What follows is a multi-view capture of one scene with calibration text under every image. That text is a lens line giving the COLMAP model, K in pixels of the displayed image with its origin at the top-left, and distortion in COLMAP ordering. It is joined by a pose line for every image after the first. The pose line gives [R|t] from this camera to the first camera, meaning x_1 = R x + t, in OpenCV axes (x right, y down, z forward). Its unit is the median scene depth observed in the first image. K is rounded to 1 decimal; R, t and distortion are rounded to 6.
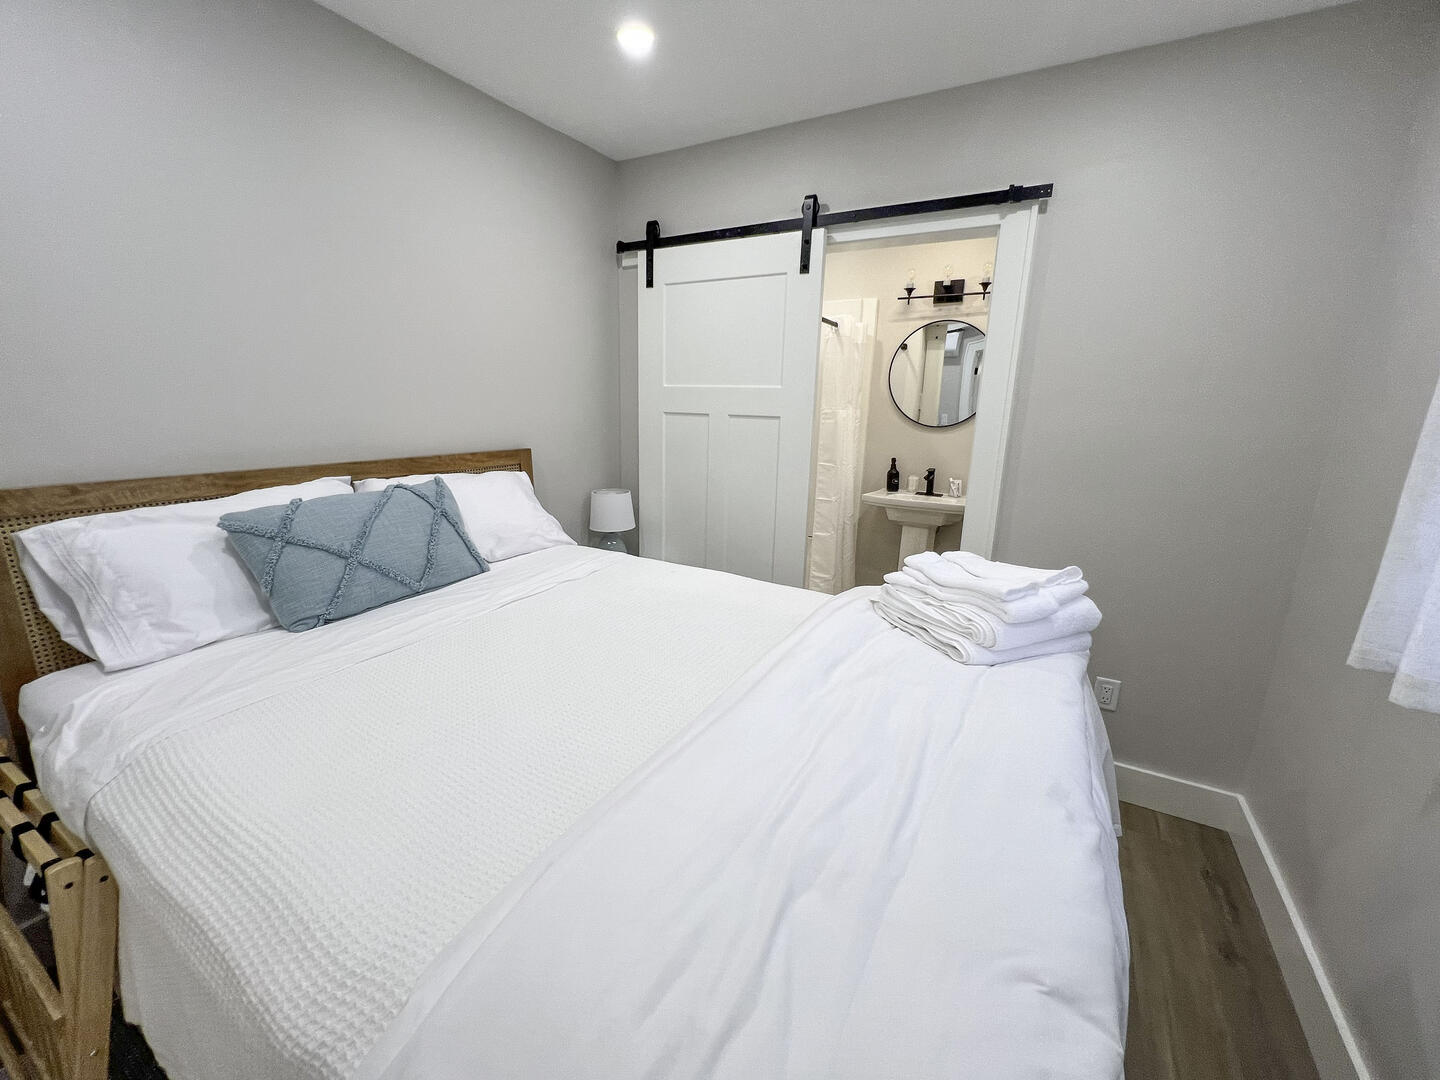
lens RADIAL K [[591.7, 0, 720.0], [0, 591.7, 540.0], [0, 0, 1]] dist [-0.000218, -0.000006]
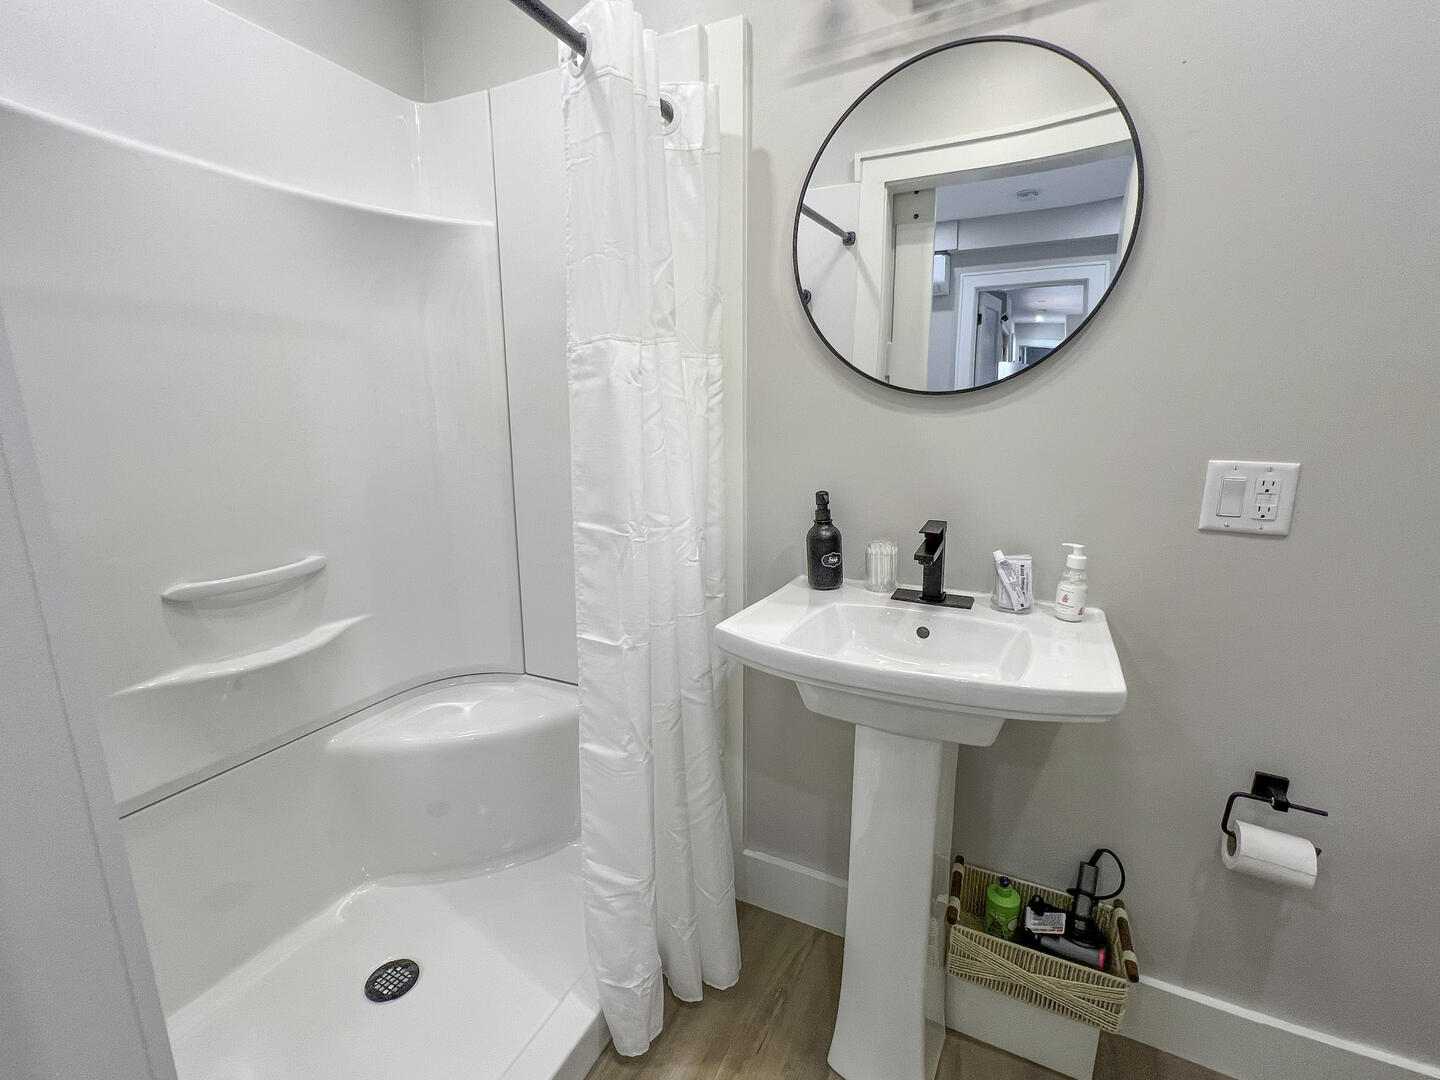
lens RADIAL K [[647.1, 0, 720.0], [0, 647.1, 540.0], [0, 0, 1]] dist [0.000456, -0.000013]
pose [[0.997077, -0.050460, 0.057375, 0.214612], [0.052031, 0.998301, -0.026223, -0.105505], [-0.055955, 0.029131, 0.998008, 0.639724]]
